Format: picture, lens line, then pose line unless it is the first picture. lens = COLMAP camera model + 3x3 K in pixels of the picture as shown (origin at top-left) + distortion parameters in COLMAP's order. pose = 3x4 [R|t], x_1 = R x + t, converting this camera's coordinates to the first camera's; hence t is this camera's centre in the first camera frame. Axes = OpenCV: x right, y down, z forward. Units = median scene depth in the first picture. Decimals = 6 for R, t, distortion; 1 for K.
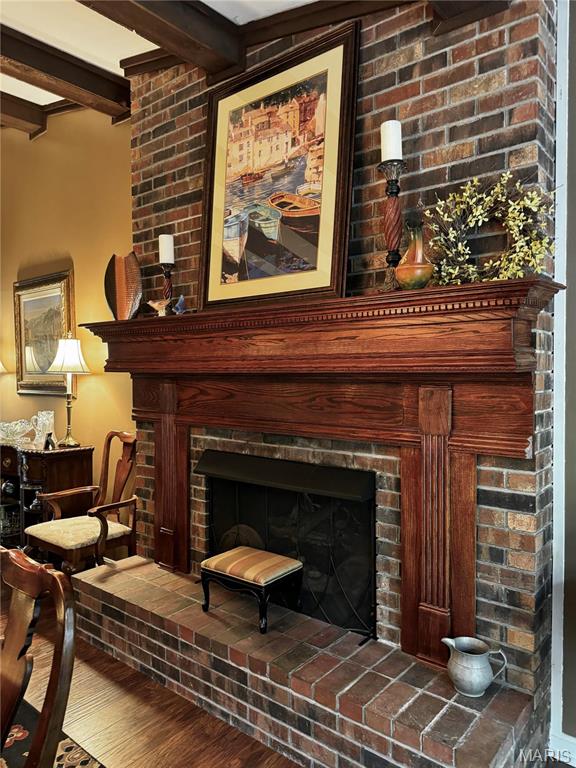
lens RADIAL K [[543.9, 0, 310.1], [0, 543.9, 383.4], [0, 0, 1]] dist [0.120683, -0.243019]
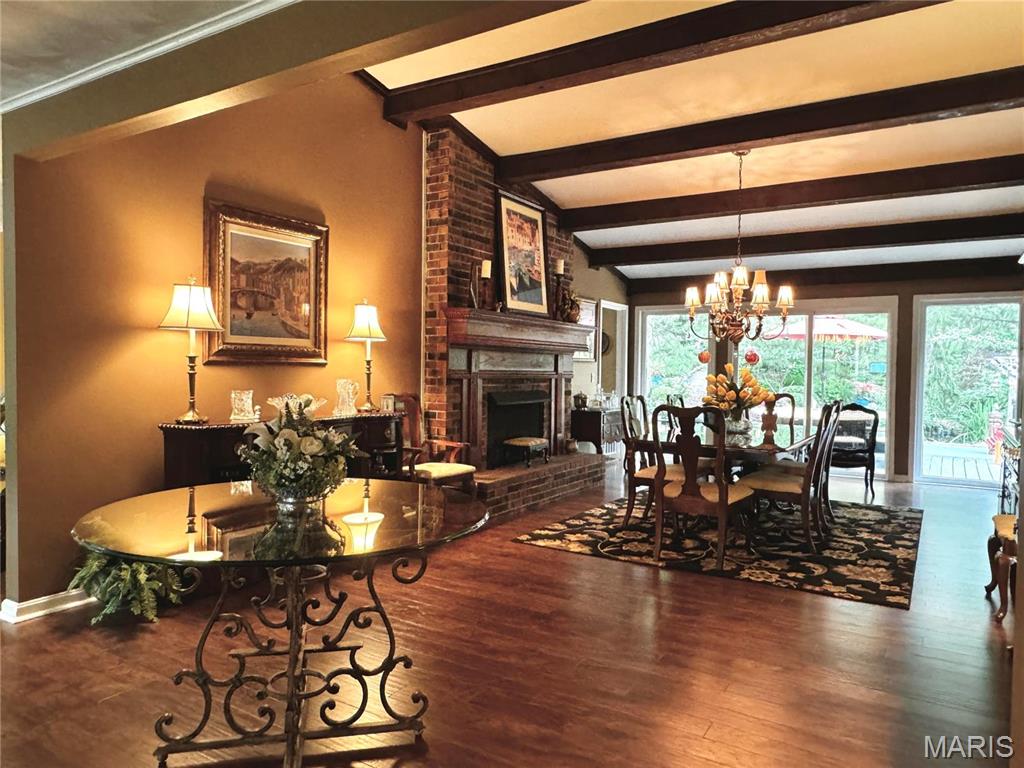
lens RADIAL K [[693.4, 0, 512.0], [0, 693.4, 384.0], [0, 0, 1]] dist [-0.007155, -0.000539]
pose [[-0.127279, -0.016308, 0.991733, -2.547460], [0.015858, 0.999704, 0.018474, 0.063808], [-0.991740, 0.018078, -0.126983, 1.319822]]
